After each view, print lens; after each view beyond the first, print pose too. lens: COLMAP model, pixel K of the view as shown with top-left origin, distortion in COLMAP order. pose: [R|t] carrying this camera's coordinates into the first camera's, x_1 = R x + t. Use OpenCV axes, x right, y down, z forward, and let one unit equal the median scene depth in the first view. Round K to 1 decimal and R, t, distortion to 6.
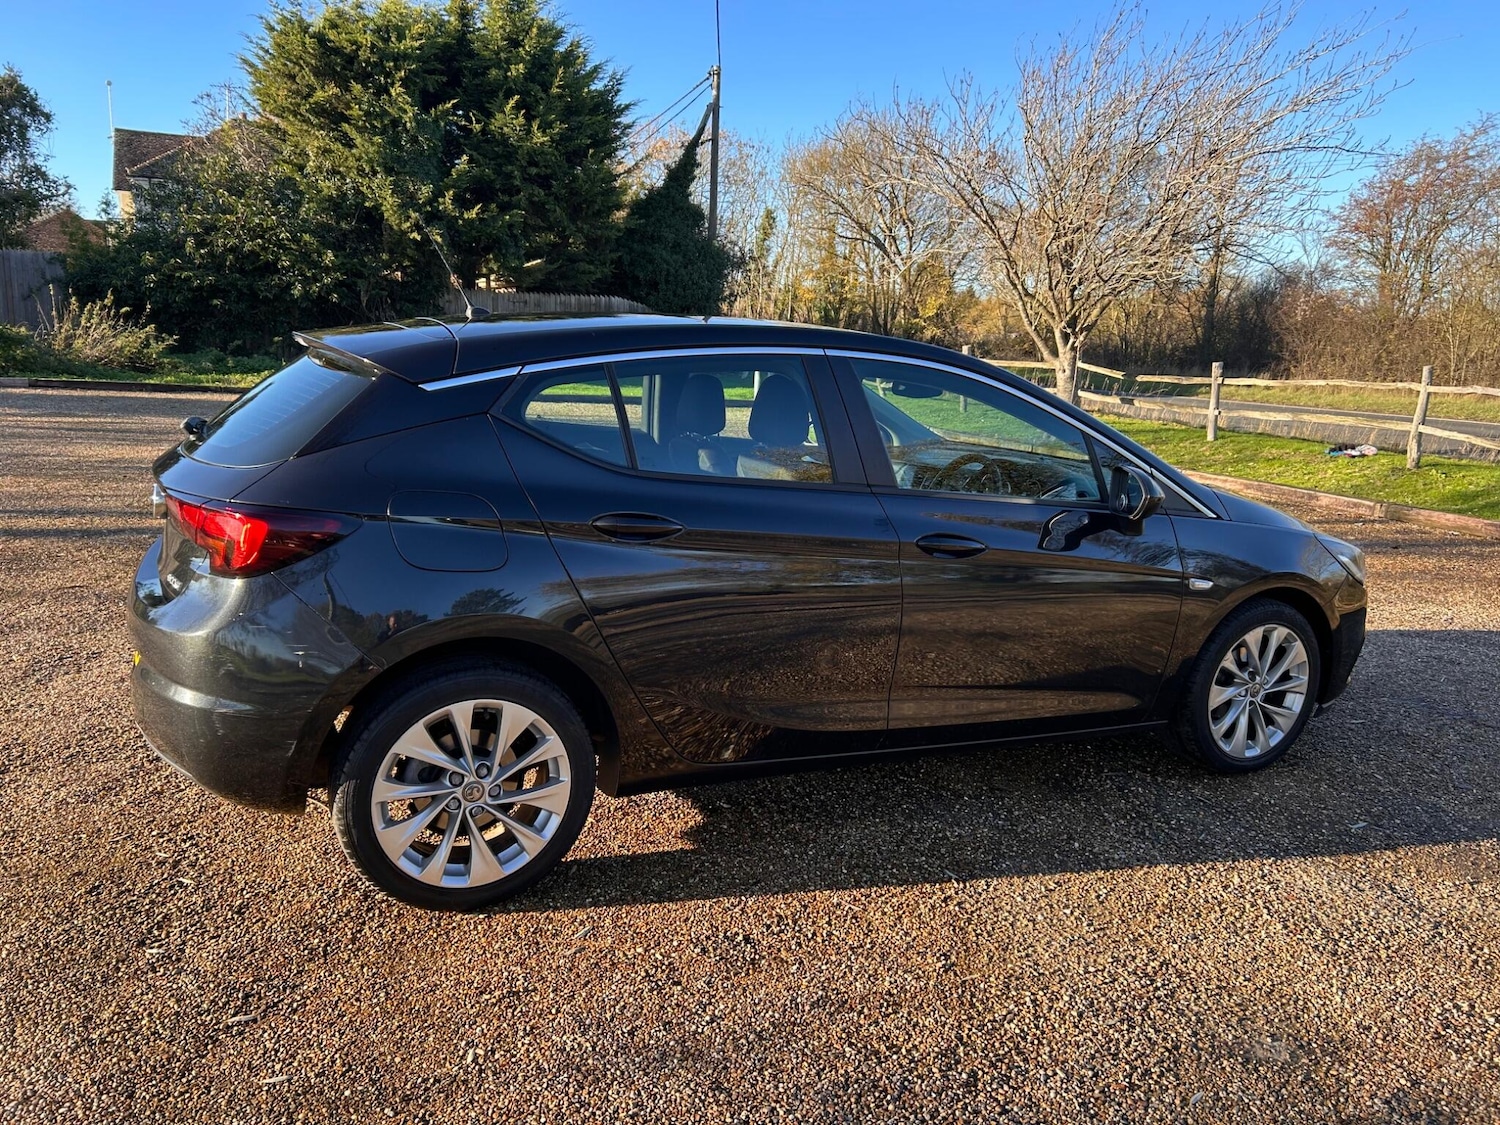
lens RADIAL K [[1125.7, 0, 743.5], [0, 1125.7, 567.1], [0, 0, 1]] dist [0.051981, -0.054843]
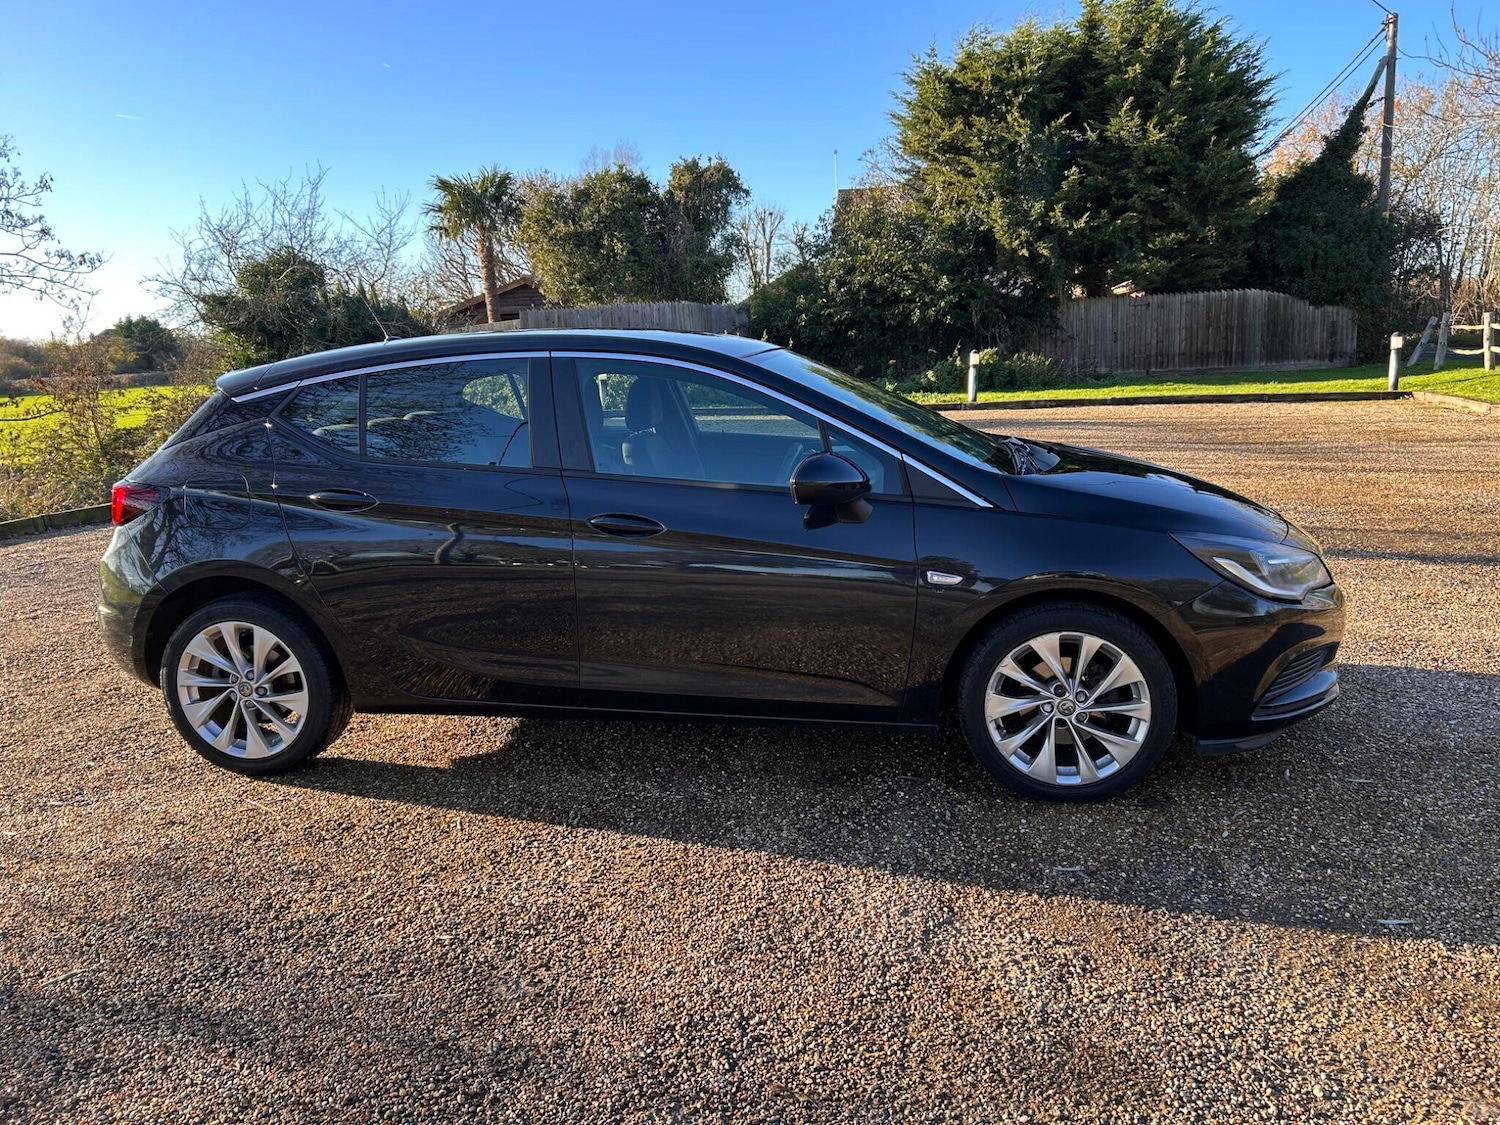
lens RADIAL K [[1125.8, 0, 761.1], [0, 1125.8, 557.0], [0, 0, 1]] dist [0.044829, -0.042920]
pose [[0.816365, 0.036897, -0.576356, 0.119592], [-0.047673, 0.998857, -0.003581, 0.001232], [0.575565, 0.030400, 0.817191, 0.024541]]
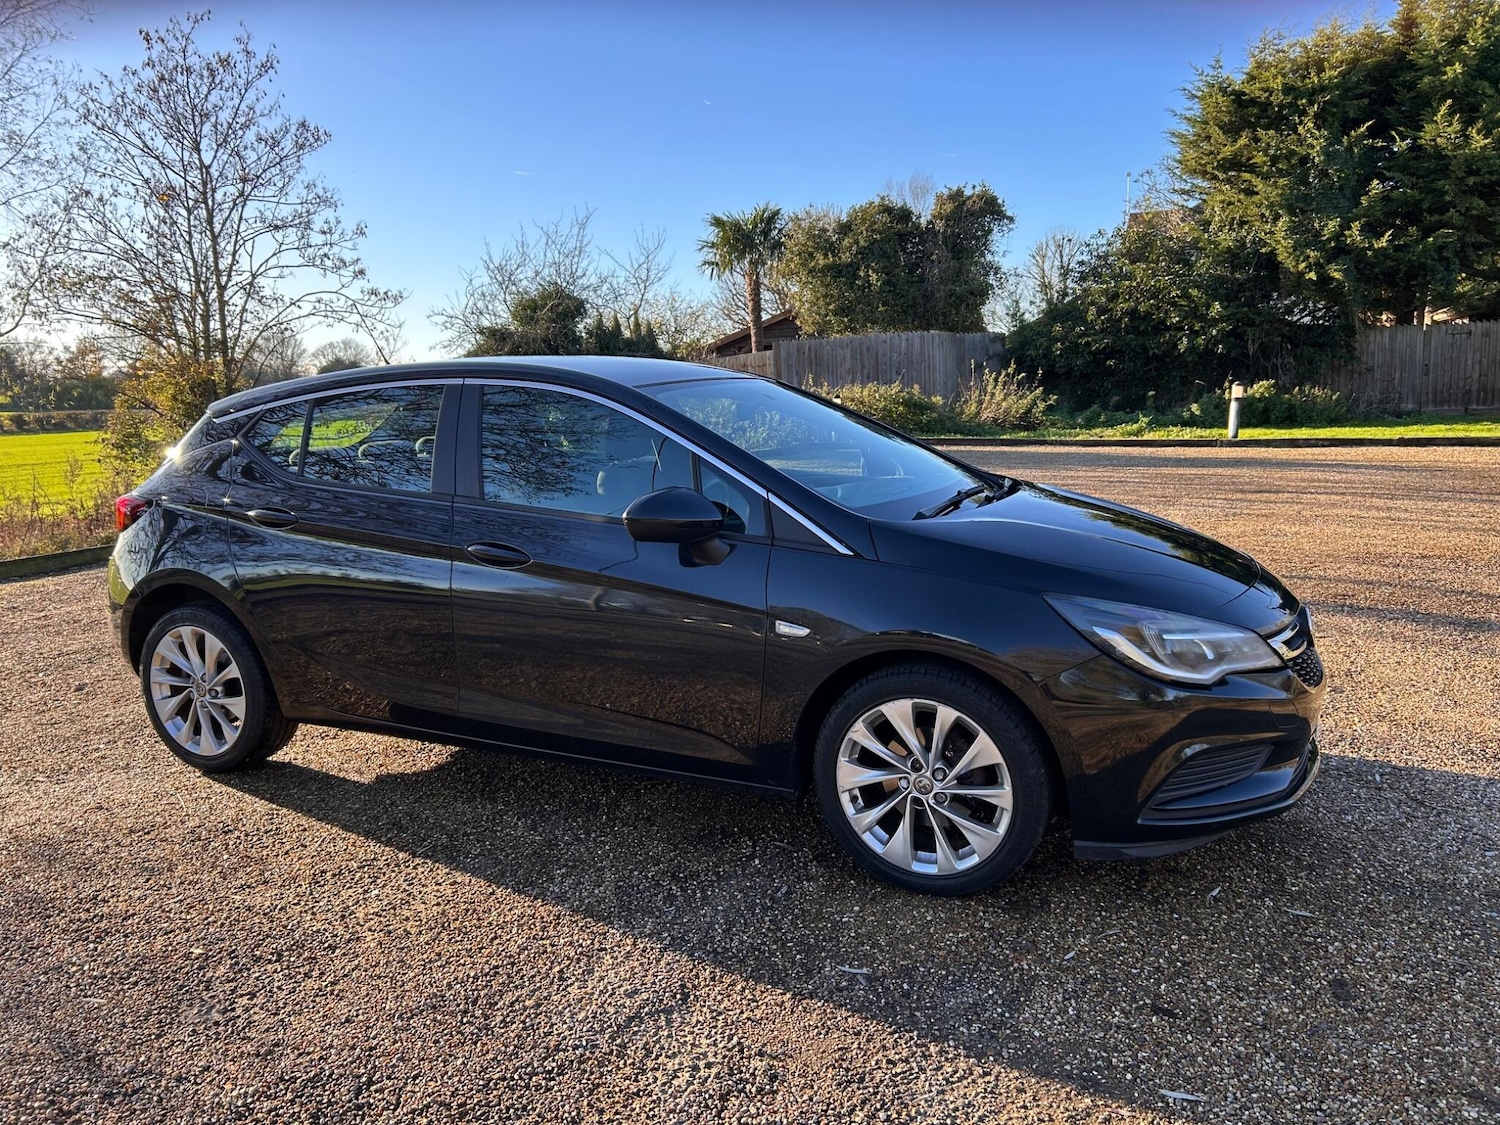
lens RADIAL K [[1126.1, 0, 751.6], [0, 1126.1, 553.9], [0, 0, 1]] dist [0.050437, -0.050306]
pose [[0.635771, 0.056989, -0.769771, 0.151650], [-0.103491, 0.994560, -0.011845, -0.004115], [0.764909, 0.087195, 0.638210, 0.064847]]
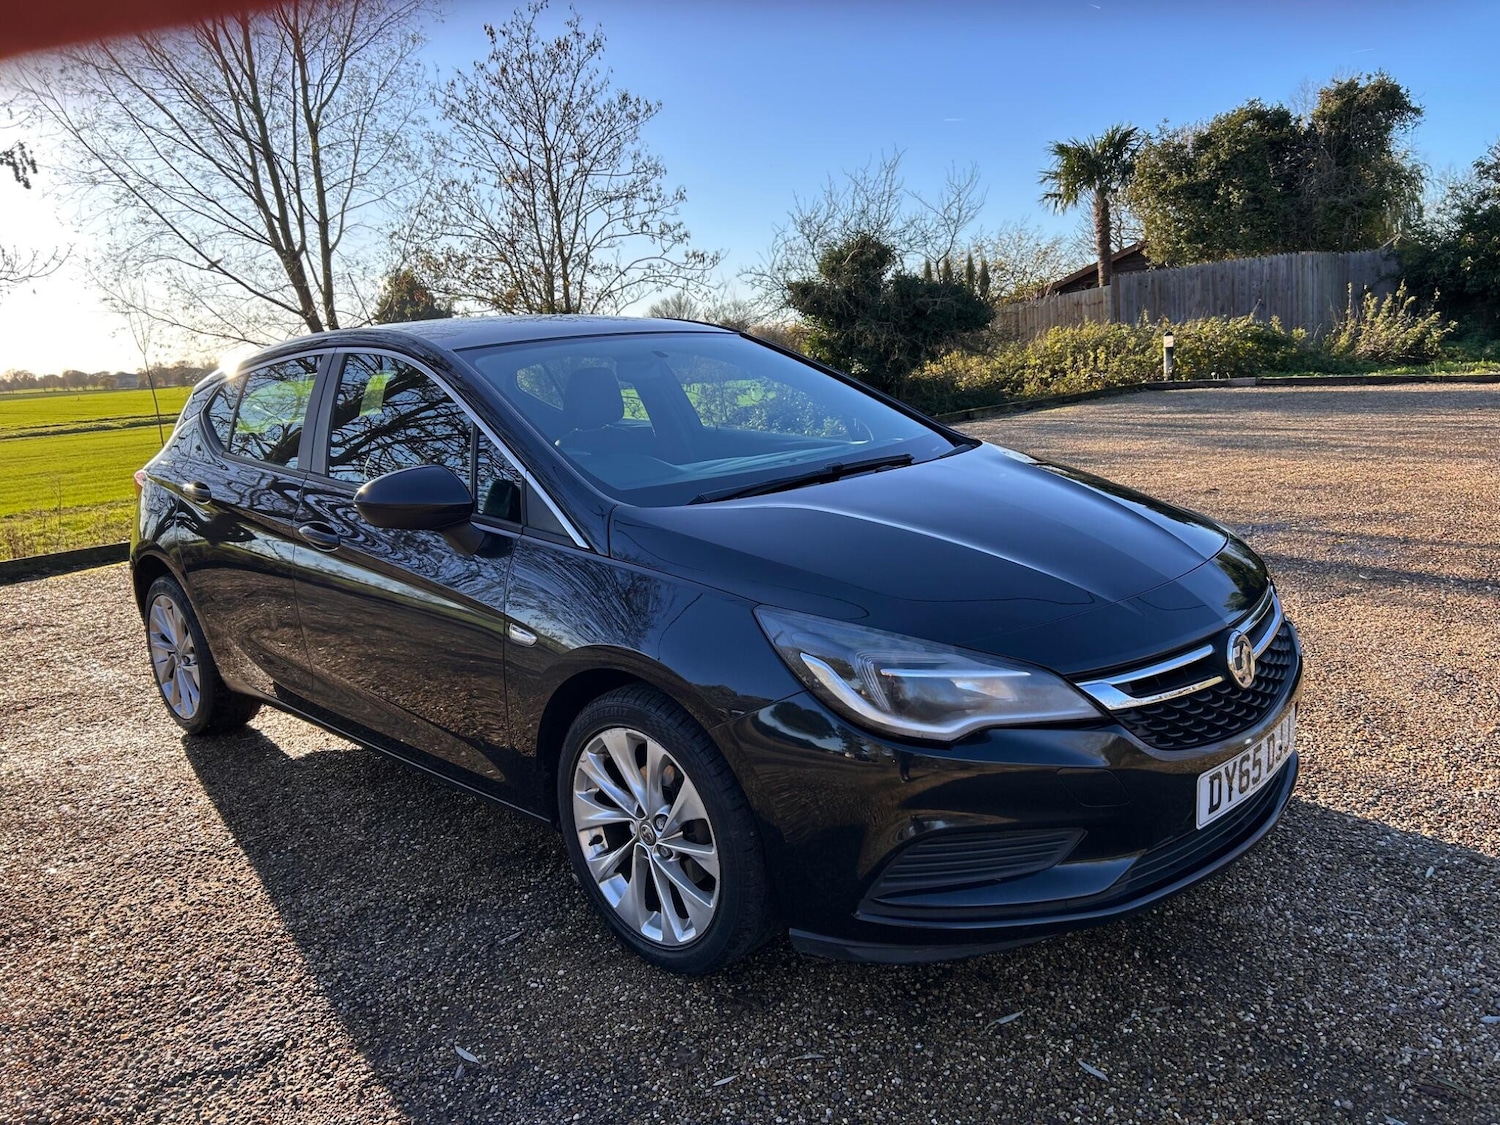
lens RADIAL K [[1125.2, 0, 740.1], [0, 1125.2, 559.7], [0, 0, 1]] dist [0.045397, -0.044018]
pose [[0.337833, 0.105514, -0.935273, 0.163781], [-0.107389, 0.991528, 0.073071, -0.014538], [0.935060, 0.075752, 0.346302, 0.130102]]
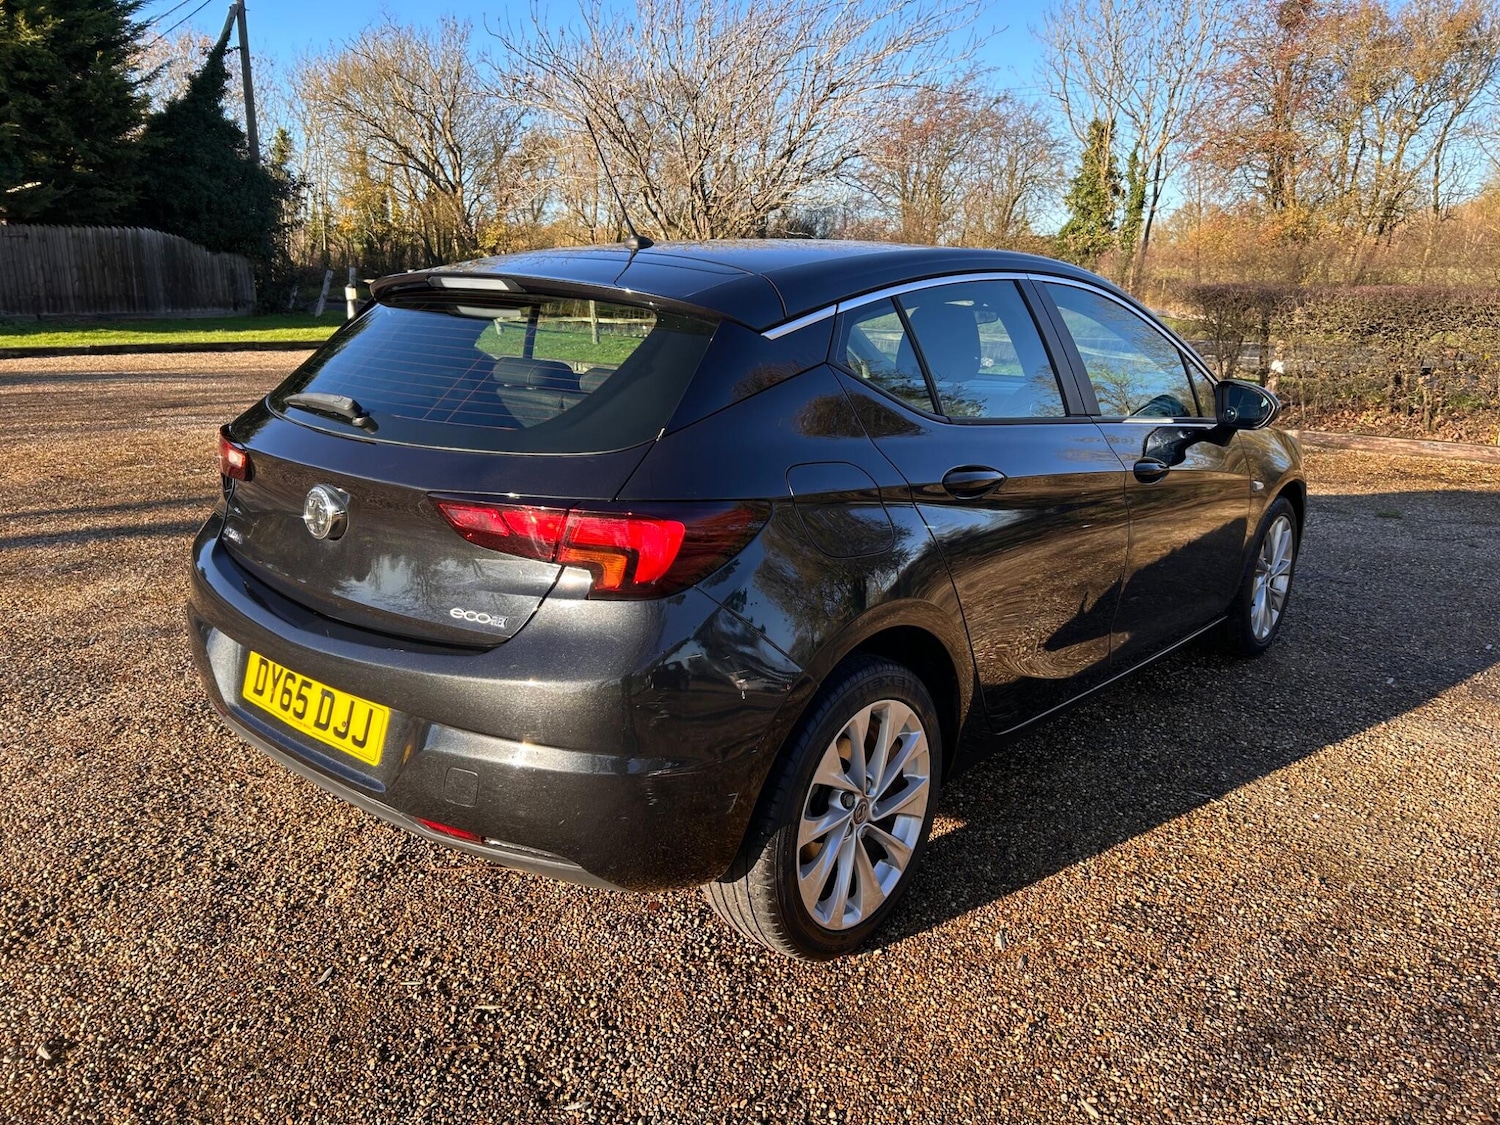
lens RADIAL K [[1126.1, 0, 751.6], [0, 1126.1, 553.9], [0, 0, 1]] dist [0.050437, -0.050306]
pose [[0.913576, -0.122717, 0.387709, -0.068856], [0.104712, 0.992222, 0.067318, -0.006571], [-0.392955, -0.020903, 0.919320, 0.028586]]
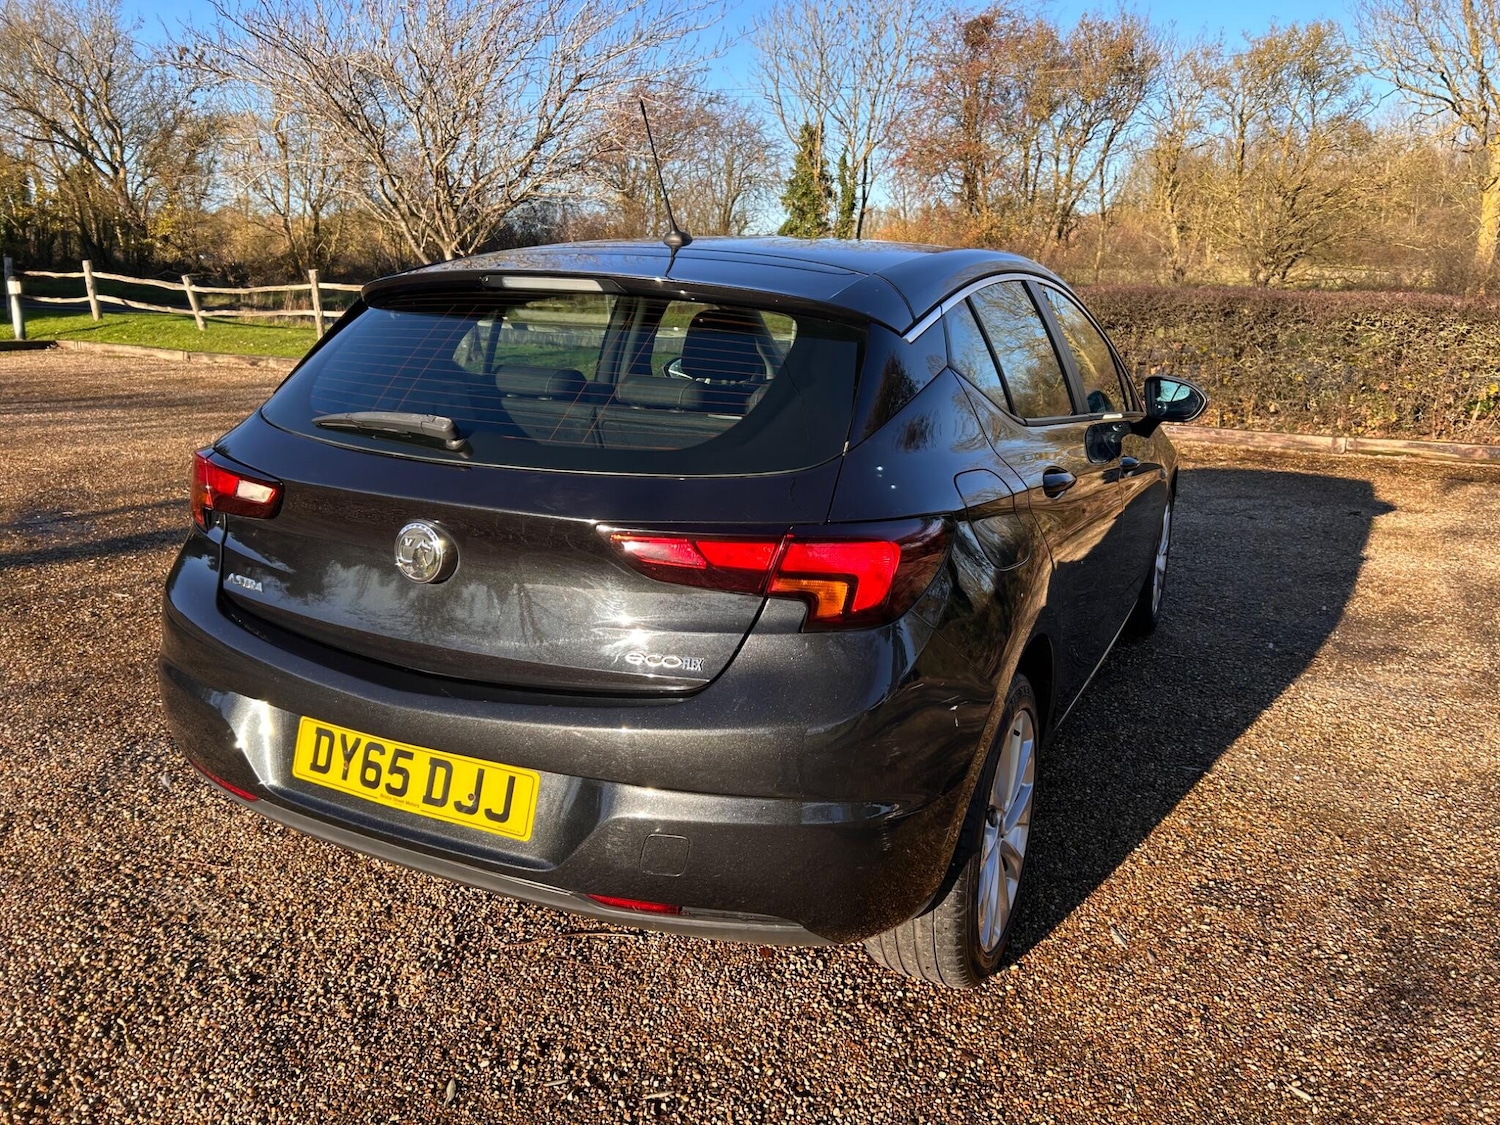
lens RADIAL K [[1125.9, 0, 758.9], [0, 1125.9, 554.3], [0, 0, 1]] dist [0.049649, -0.049112]
pose [[0.776677, -0.173298, 0.605590, -0.093684], [0.139556, 0.984858, 0.102849, -0.011980], [-0.614244, 0.004634, 0.789102, 0.050480]]
